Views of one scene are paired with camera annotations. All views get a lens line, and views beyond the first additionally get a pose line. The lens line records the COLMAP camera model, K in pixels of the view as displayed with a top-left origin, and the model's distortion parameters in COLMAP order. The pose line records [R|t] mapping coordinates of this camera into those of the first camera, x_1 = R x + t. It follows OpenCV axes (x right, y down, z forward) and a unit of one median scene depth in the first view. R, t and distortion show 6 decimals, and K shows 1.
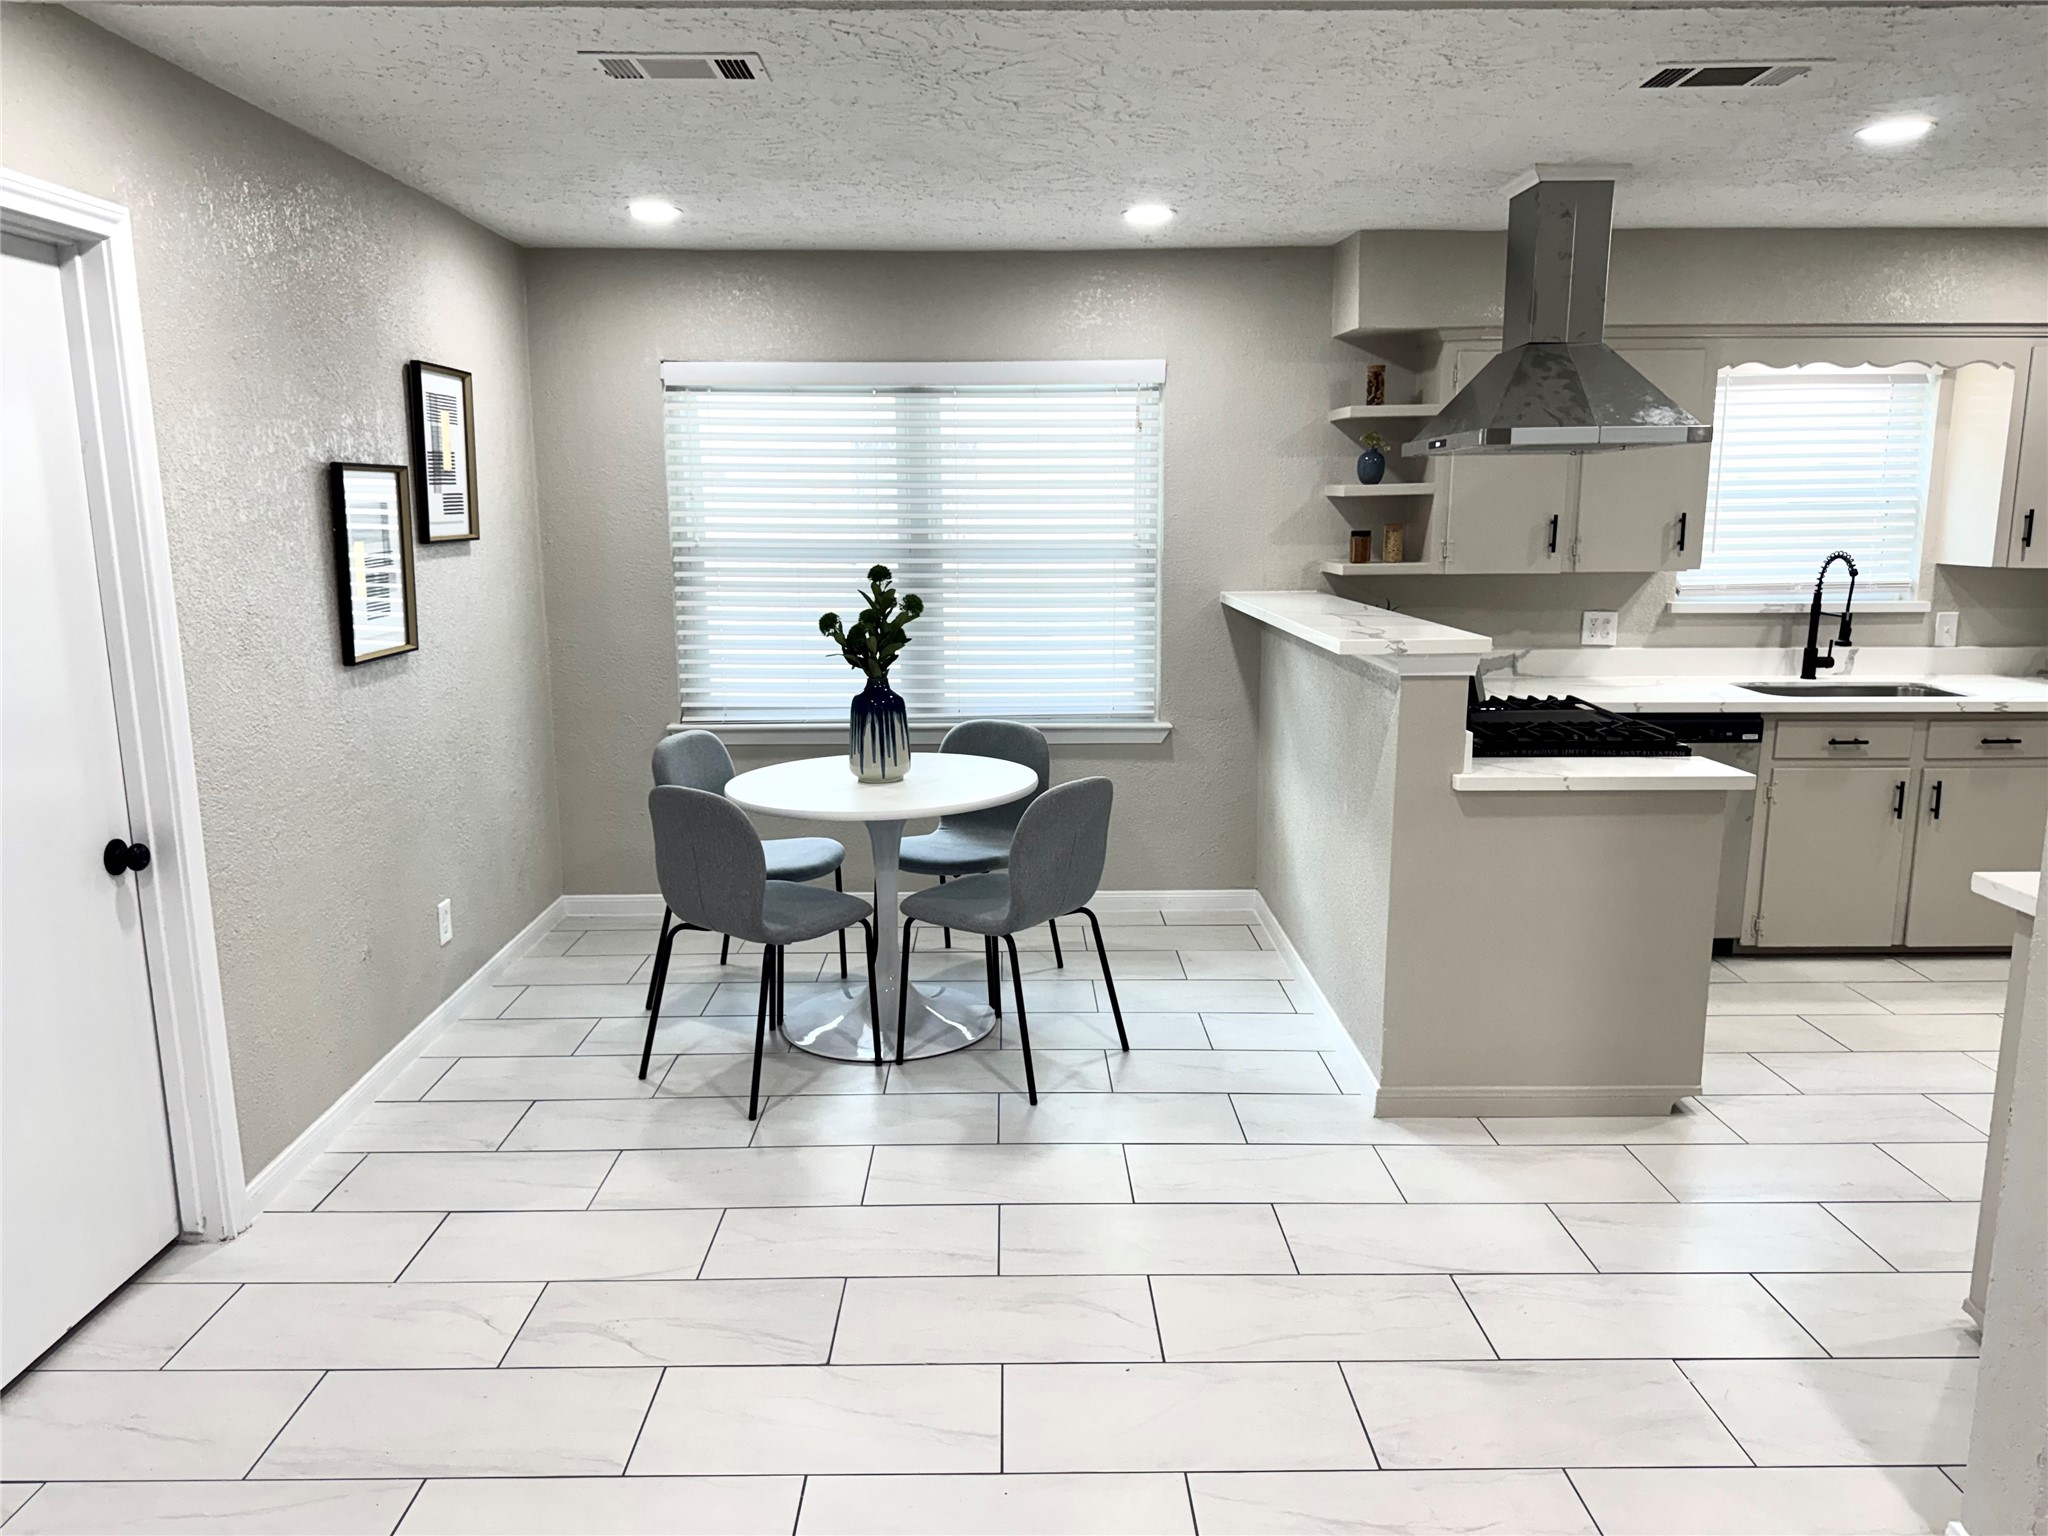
lens RADIAL K [[1441.2, 0, 1007.2], [0, 1441.2, 783.6], [0, 0, 1]] dist [0.075870, -0.096137]
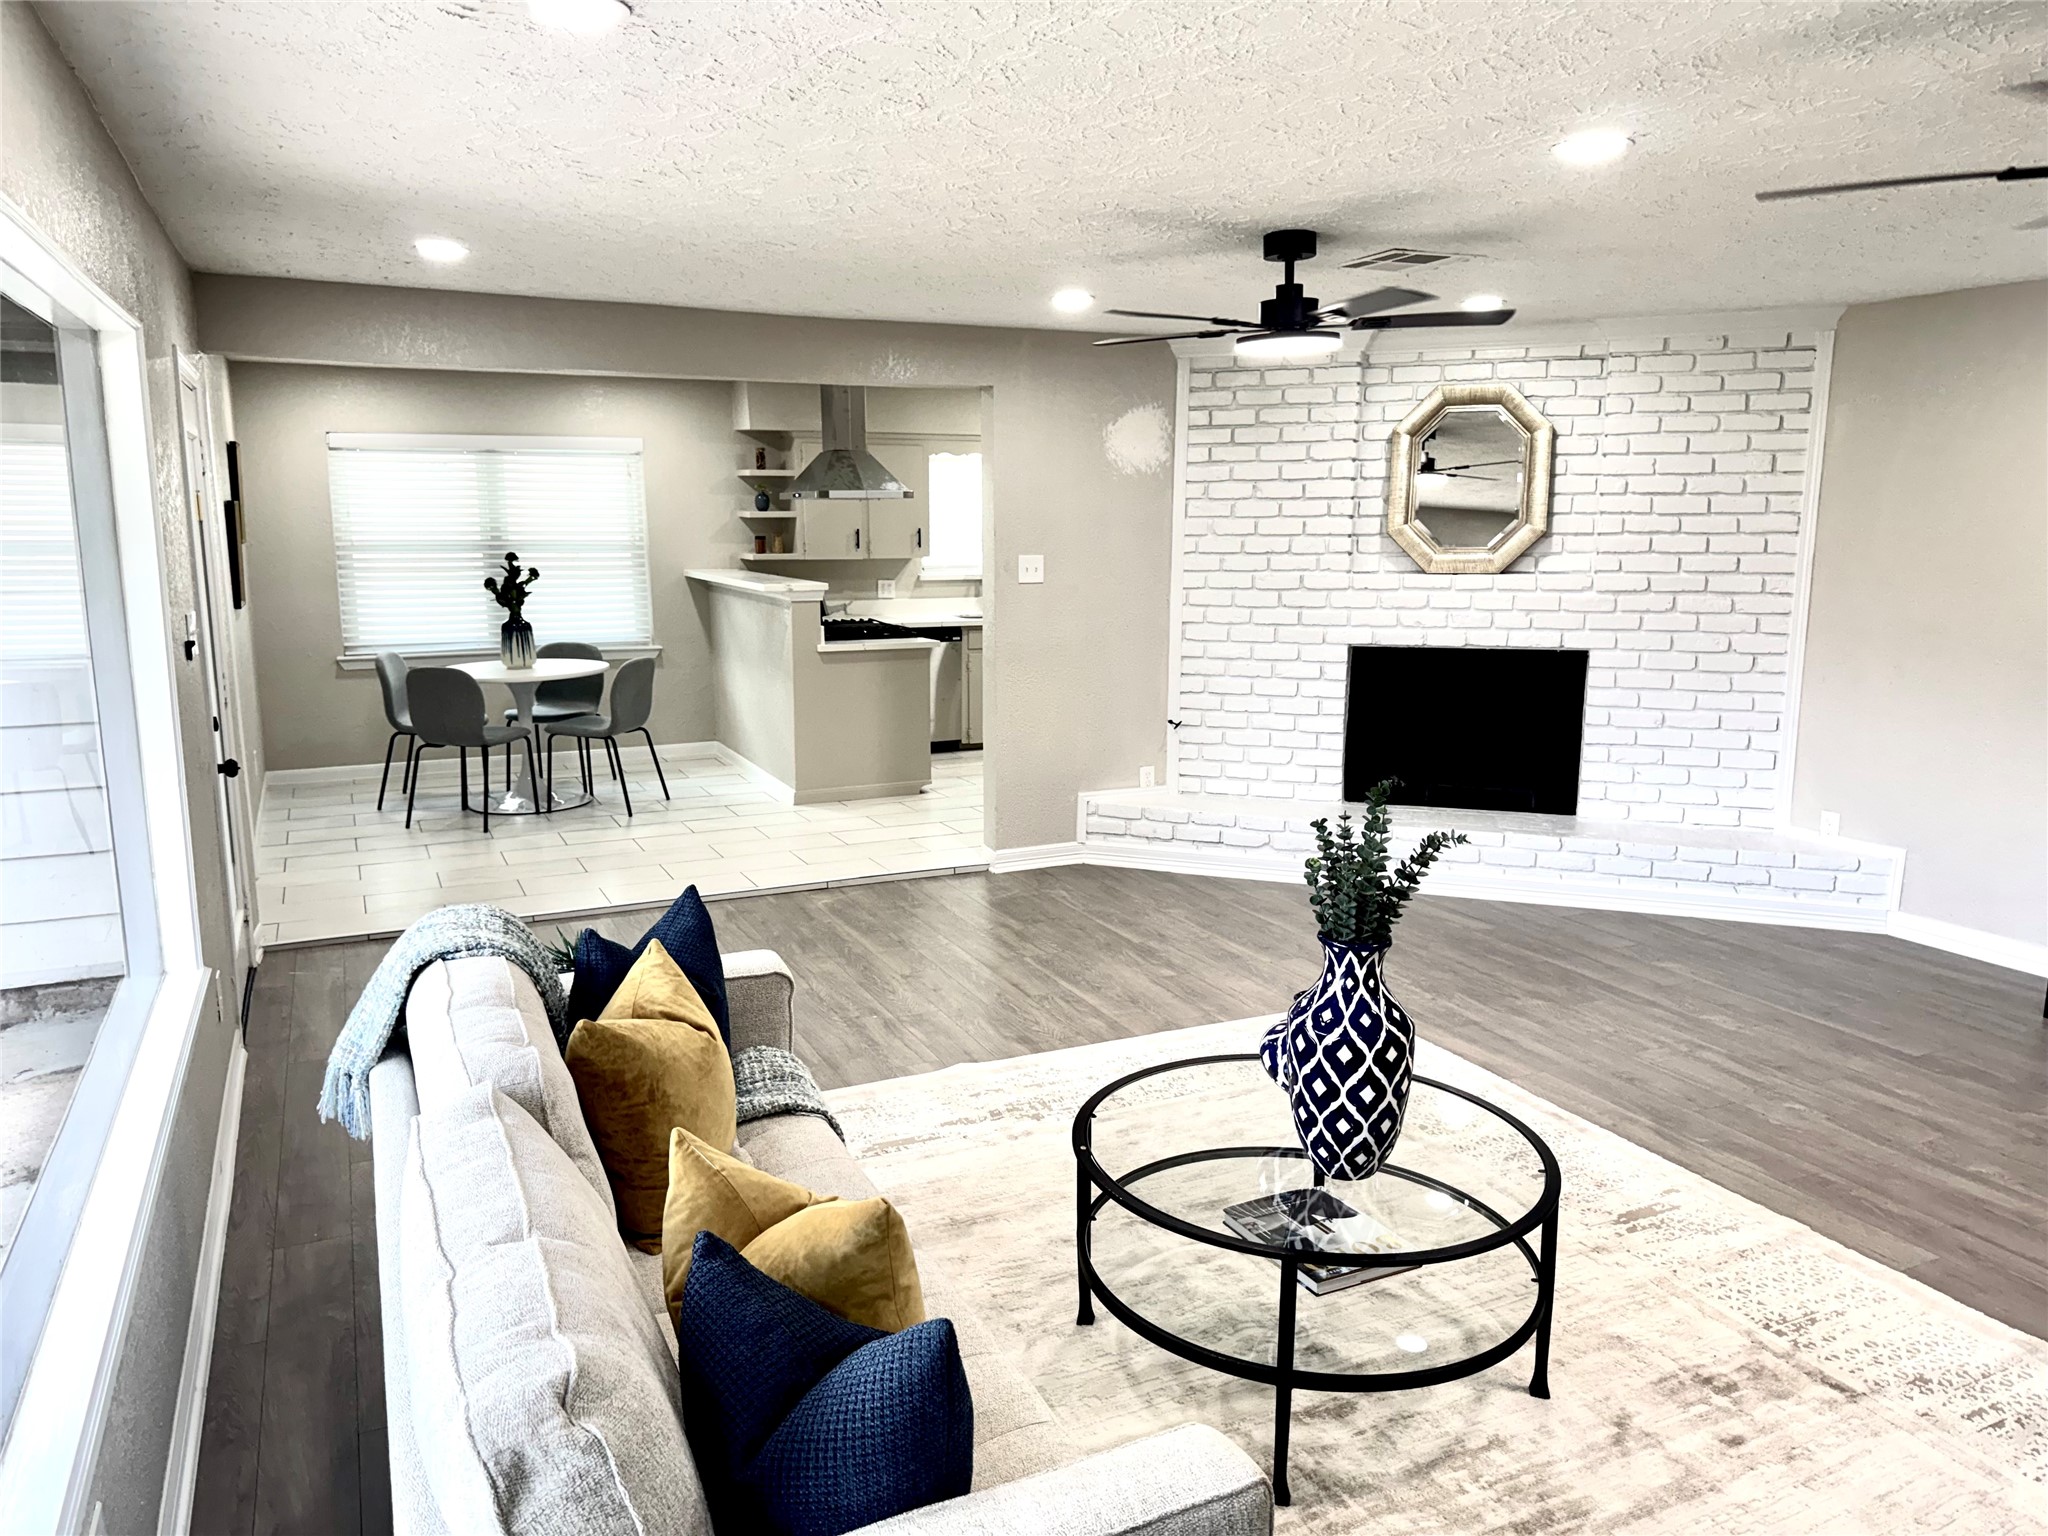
lens RADIAL K [[1441.2, 0, 1036.9], [0, 1441.2, 765.4], [0, 0, 1]] dist [0.075870, -0.096137]
pose [[0.901159, -0.070348, 0.427743, -0.248428], [0.076429, 0.997071, 0.002964, 0.139468], [-0.426699, 0.030021, 0.903895, -0.813582]]
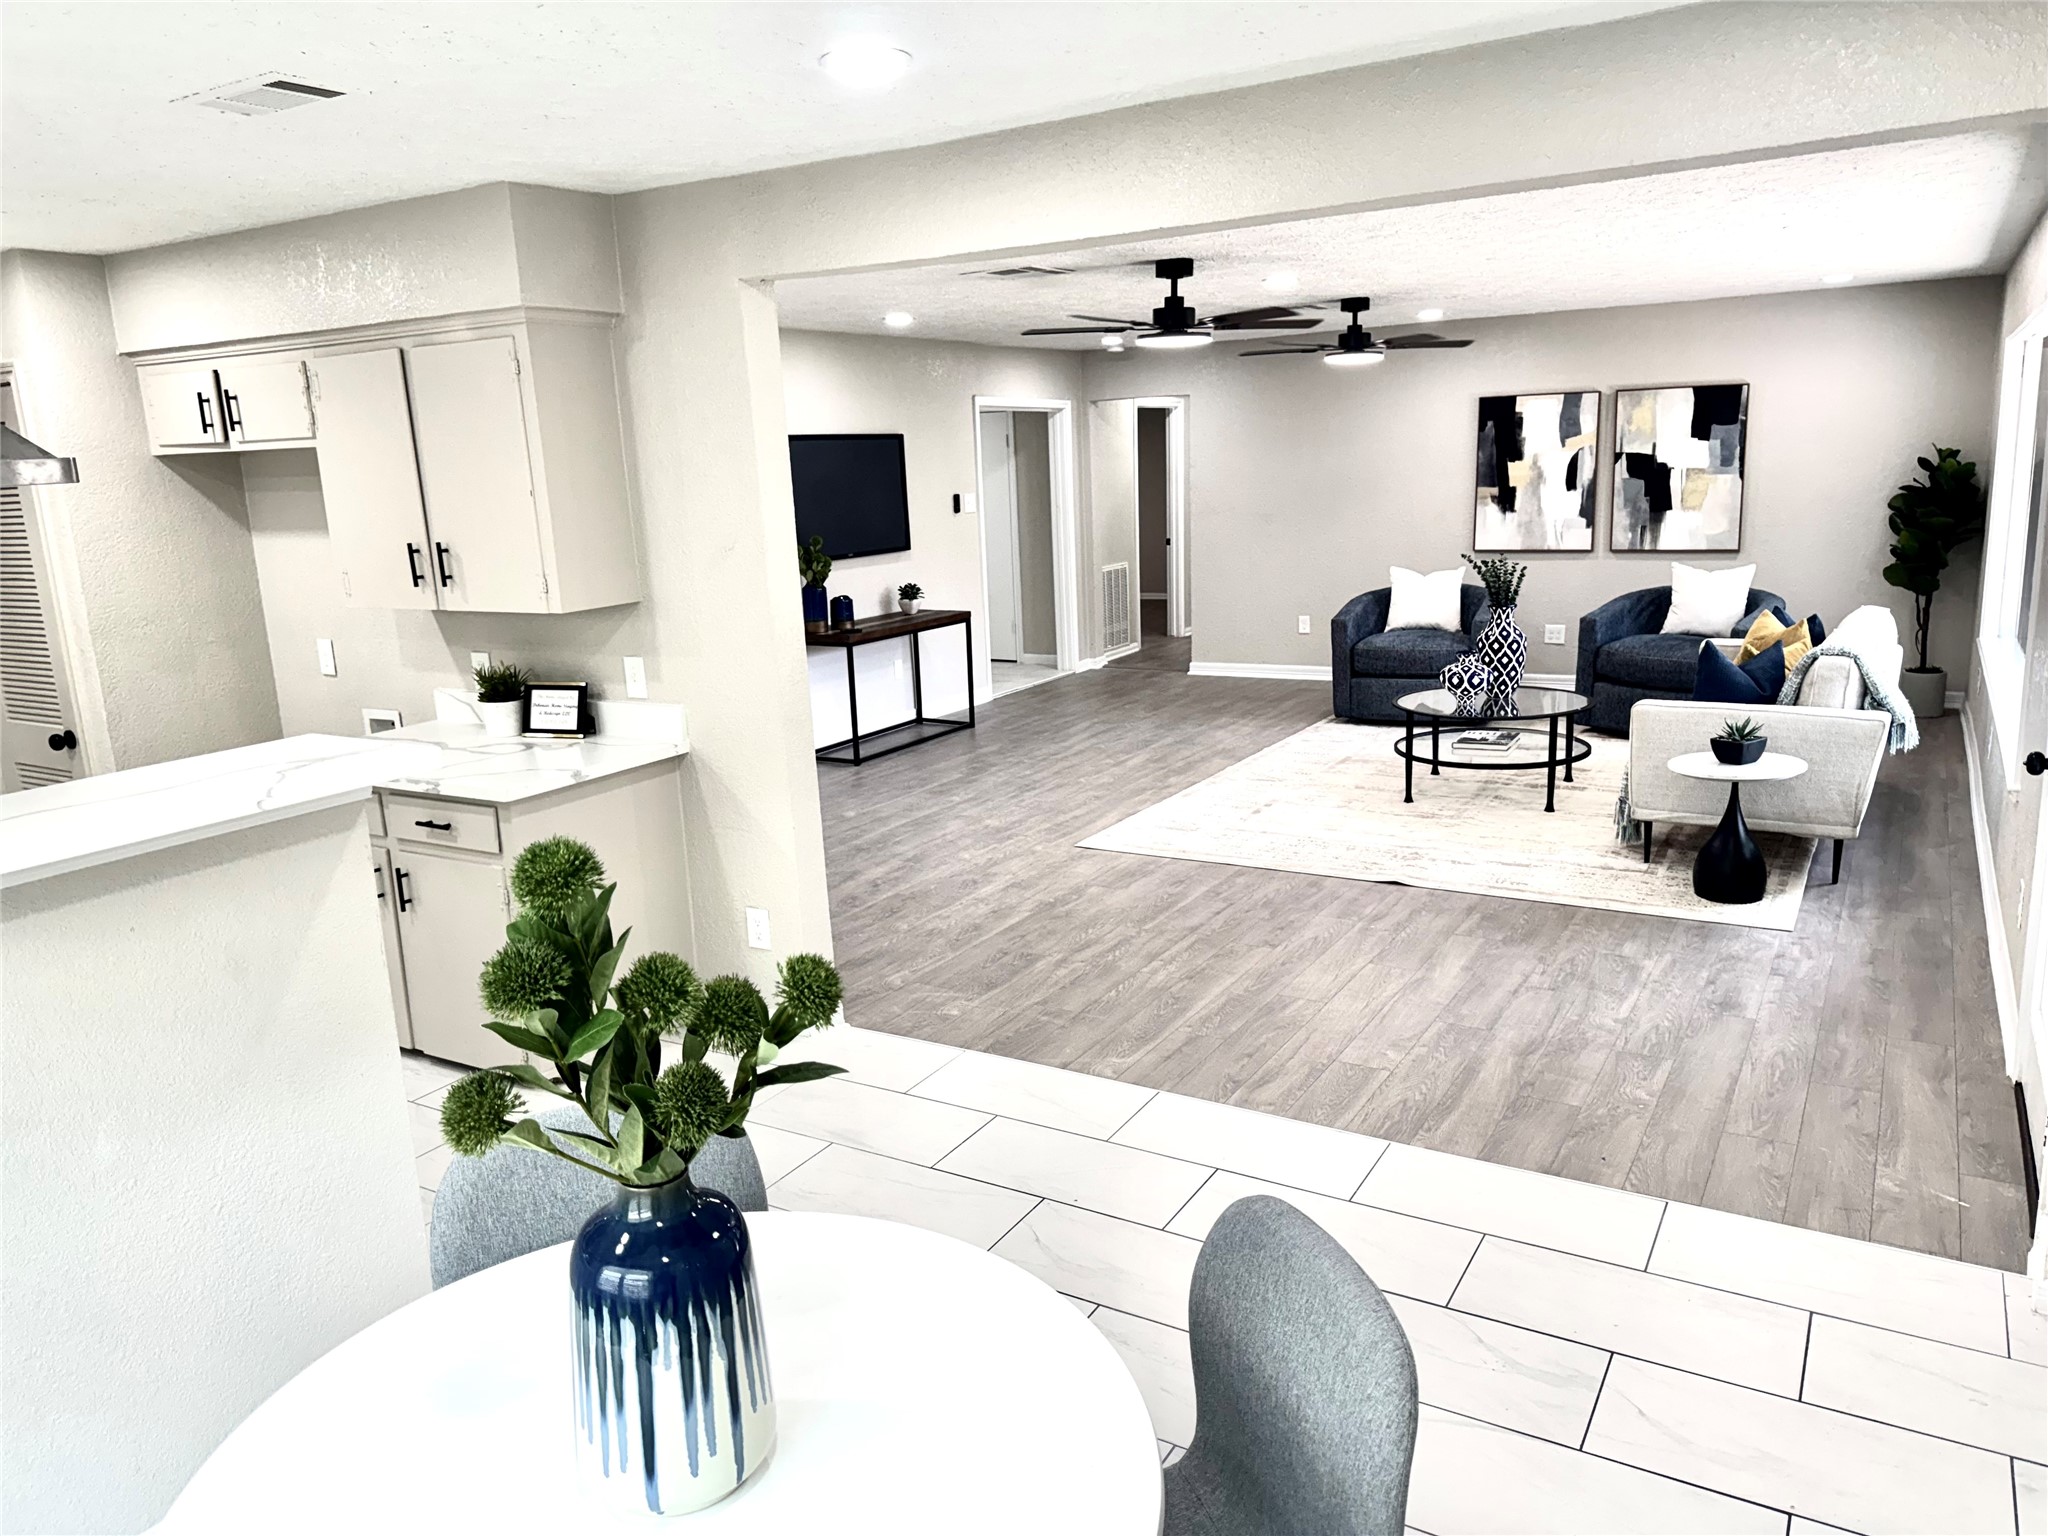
lens RADIAL K [[1441.2, 0, 1019.3], [0, 1441.2, 763.2], [0, 0, 1]] dist [0.075870, -0.096137]
pose [[-0.856952, -0.069606, 0.510674, -0.252165], [0.139258, 0.922713, 0.359455, -0.207768], [-0.496226, 0.379151, -0.781028, 0.954723]]
